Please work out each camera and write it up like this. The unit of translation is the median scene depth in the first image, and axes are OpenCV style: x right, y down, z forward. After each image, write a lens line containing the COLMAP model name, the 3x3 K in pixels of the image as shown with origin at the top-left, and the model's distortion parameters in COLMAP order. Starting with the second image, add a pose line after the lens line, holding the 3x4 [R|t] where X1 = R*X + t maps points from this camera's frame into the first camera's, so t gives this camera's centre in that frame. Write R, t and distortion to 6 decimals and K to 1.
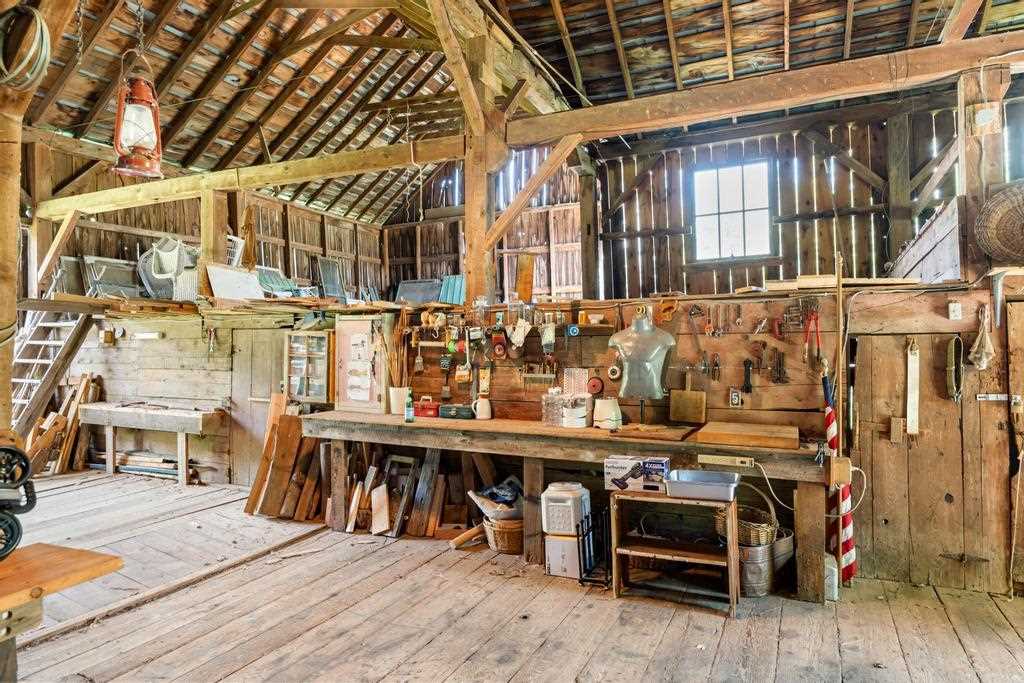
lens RADIAL K [[639.6, 0, 516.0], [0, 639.6, 337.7], [0, 0, 1]] dist [0.002978, -0.001653]
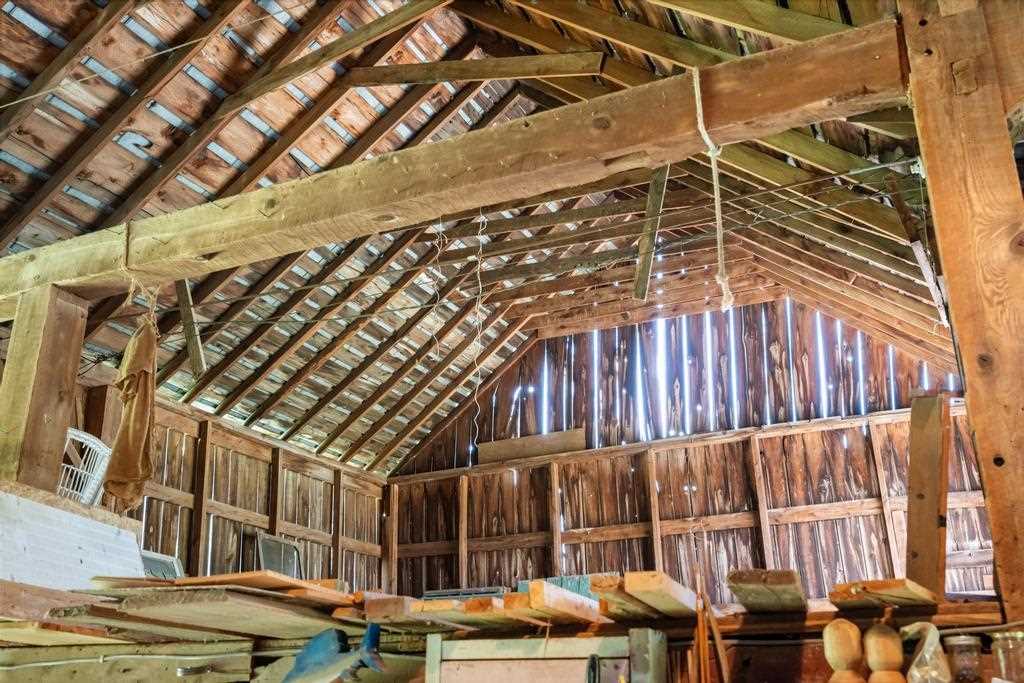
lens RADIAL K [[995.3, 0, 509.4], [0, 995.3, 338.9], [0, 0, 1]] dist [-0.004189, 0.000000]
pose [[0.999890, 0.000481, -0.014857, -0.117746], [-0.005732, 0.934650, -0.355522, -0.002820], [0.013715, 0.355568, 0.934550, 0.278088]]
